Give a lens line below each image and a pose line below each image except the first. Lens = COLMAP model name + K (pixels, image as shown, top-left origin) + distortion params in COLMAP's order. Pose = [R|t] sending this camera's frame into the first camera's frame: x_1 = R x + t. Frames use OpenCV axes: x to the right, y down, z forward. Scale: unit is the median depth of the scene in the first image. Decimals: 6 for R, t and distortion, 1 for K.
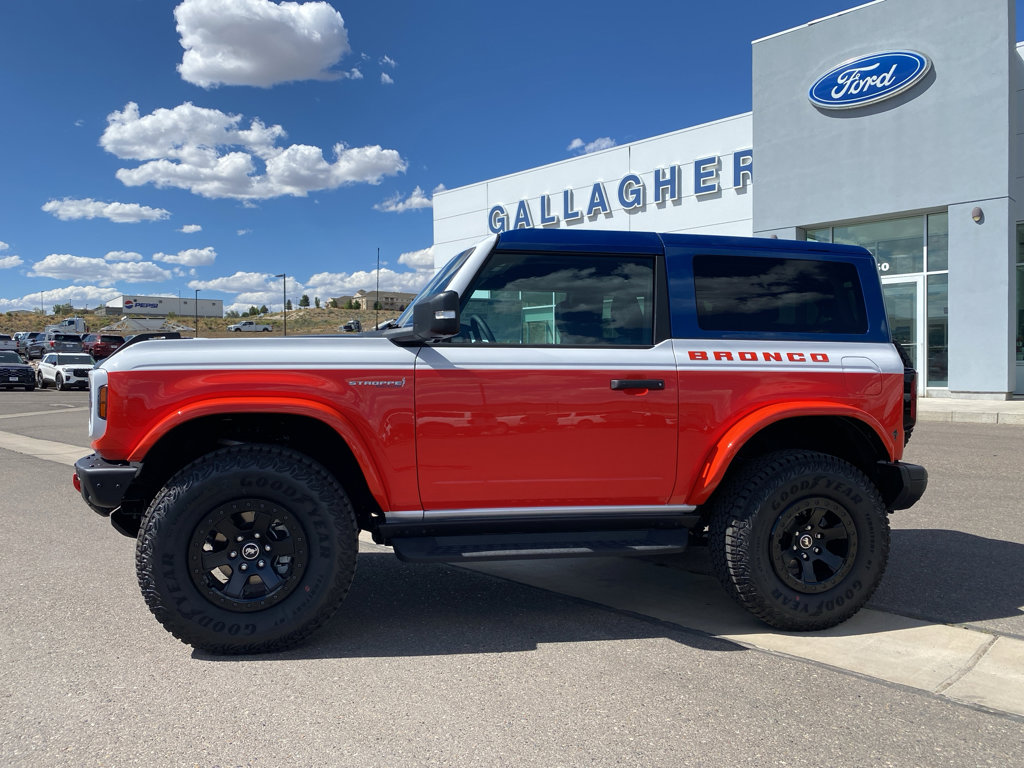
lens RADIAL K [[783.6, 0, 512.0], [0, 783.6, 384.0], [0, 0, 1]] dist [0.028657, -0.043305]
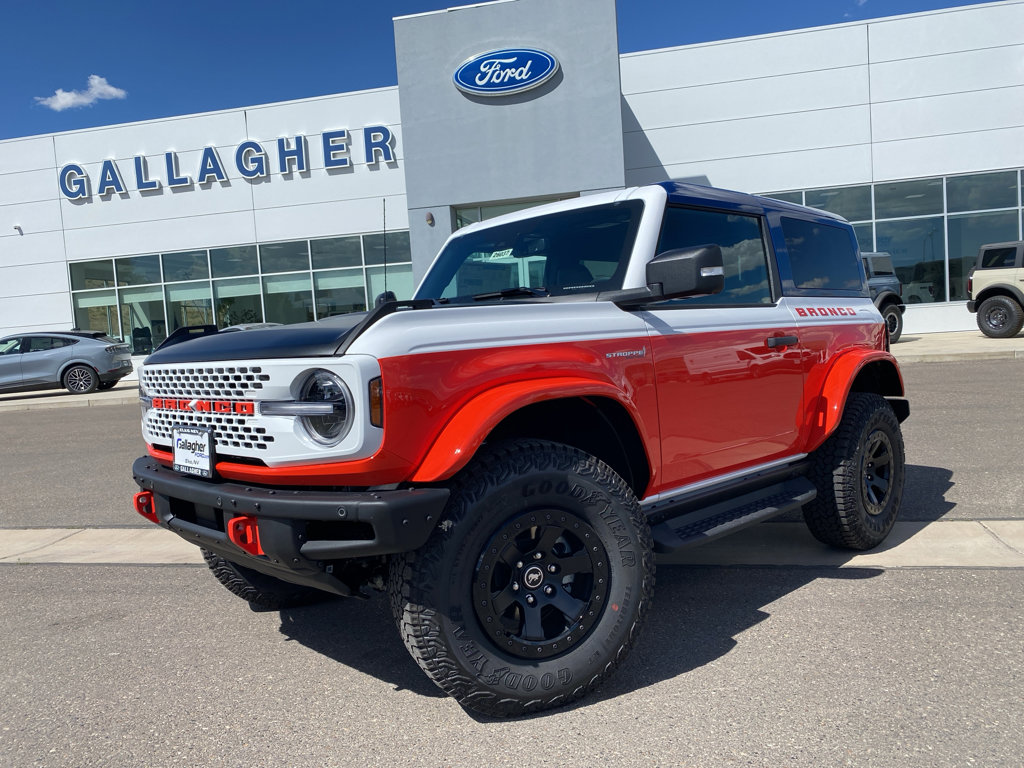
lens RADIAL K [[784.8, 0, 514.3], [0, 784.8, 385.2], [0, 0, 1]] dist [0.020454, -0.030101]
pose [[0.839683, -0.082533, 0.536768, -0.565467], [0.068215, 0.996585, 0.046523, -0.011313], [-0.538775, -0.002449, 0.842446, 0.265079]]
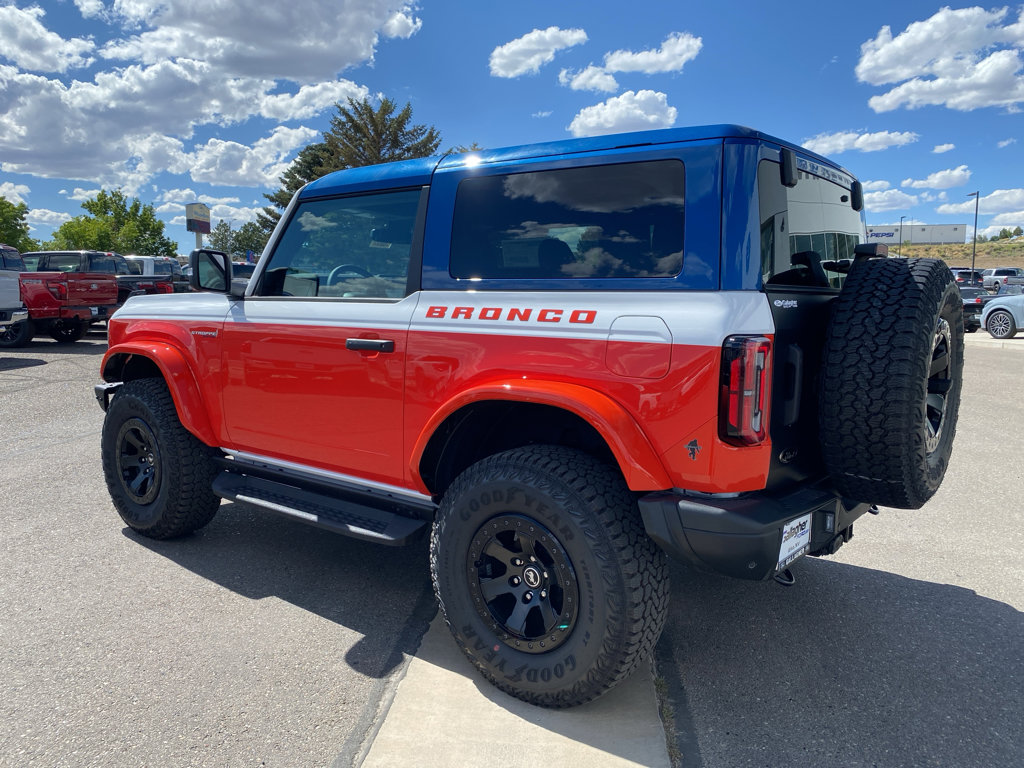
lens RADIAL K [[791.6, 0, 507.5], [0, 791.6, 364.1], [0, 0, 1]] dist [0.020578, -0.013547]
pose [[0.633708, 0.065499, -0.770794, 0.776850], [-0.017922, 0.997385, 0.070018, -0.035009], [0.773365, -0.030557, 0.633225, 0.465381]]
